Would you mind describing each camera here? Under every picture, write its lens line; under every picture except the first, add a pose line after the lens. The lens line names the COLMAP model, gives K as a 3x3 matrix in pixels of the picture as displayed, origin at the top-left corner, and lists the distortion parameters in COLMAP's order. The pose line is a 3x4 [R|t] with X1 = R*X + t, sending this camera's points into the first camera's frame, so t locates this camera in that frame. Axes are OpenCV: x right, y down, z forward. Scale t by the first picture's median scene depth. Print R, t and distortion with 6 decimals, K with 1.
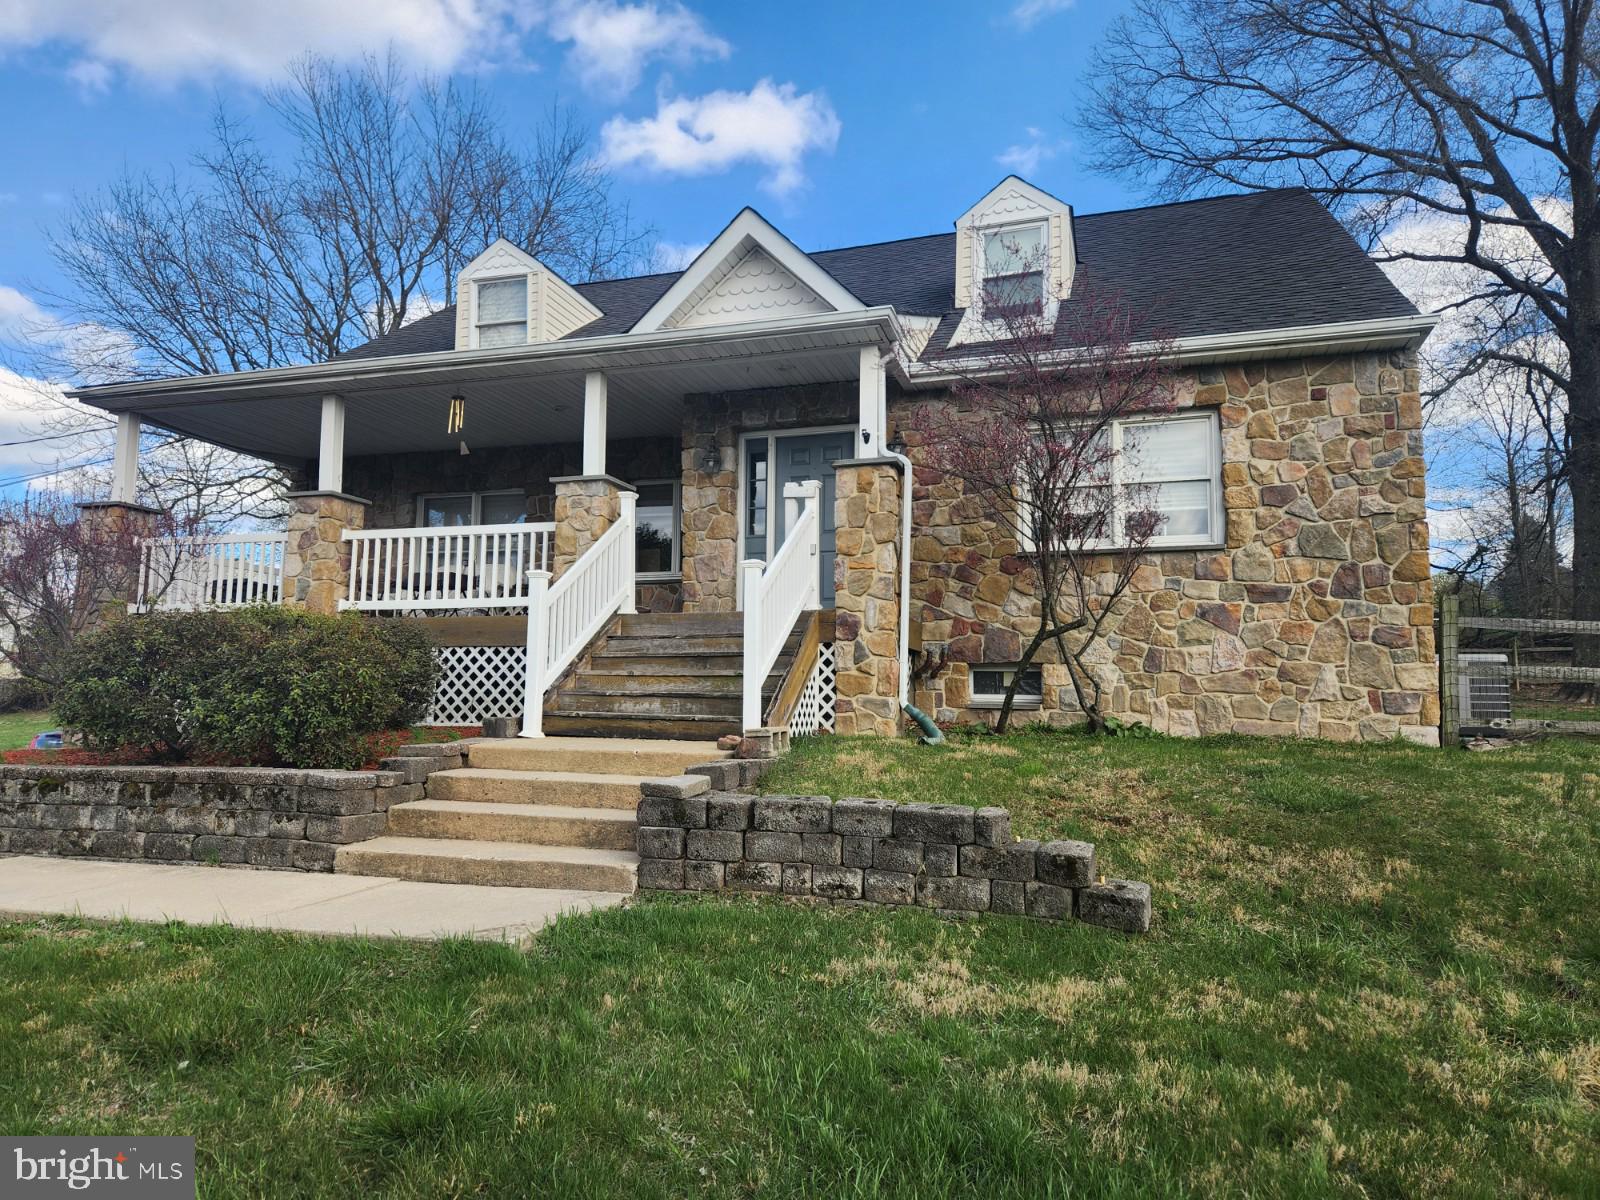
lens RADIAL K [[1070.3, 0, 799.1], [0, 1070.3, 597.9], [0, 0, 1]] dist [0.086997, -0.061494]
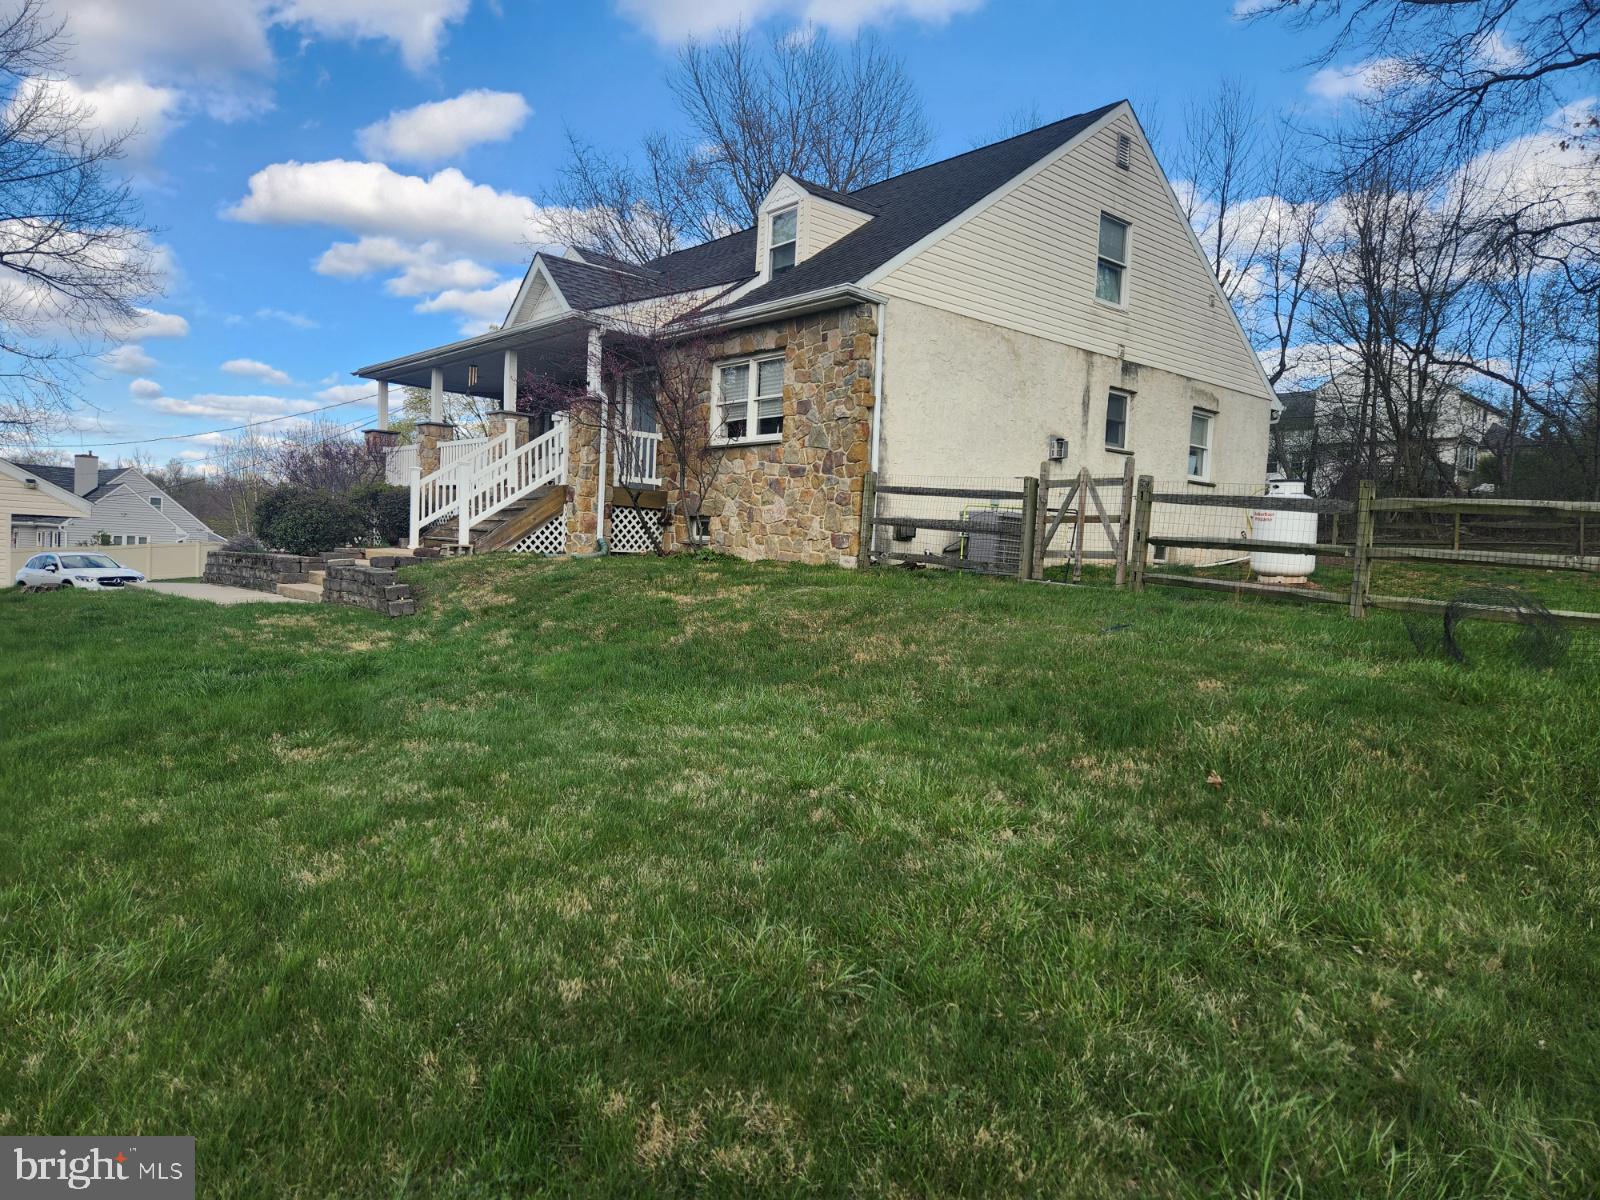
lens RADIAL K [[1070.3, 0, 802.0], [0, 1070.3, 602.1], [0, 0, 1]] dist [0.086997, -0.061494]
pose [[0.863593, 0.043850, -0.502280, 1.219823], [0.024146, 0.991471, 0.128073, -0.014842], [0.503612, -0.122731, 0.855168, -0.337014]]
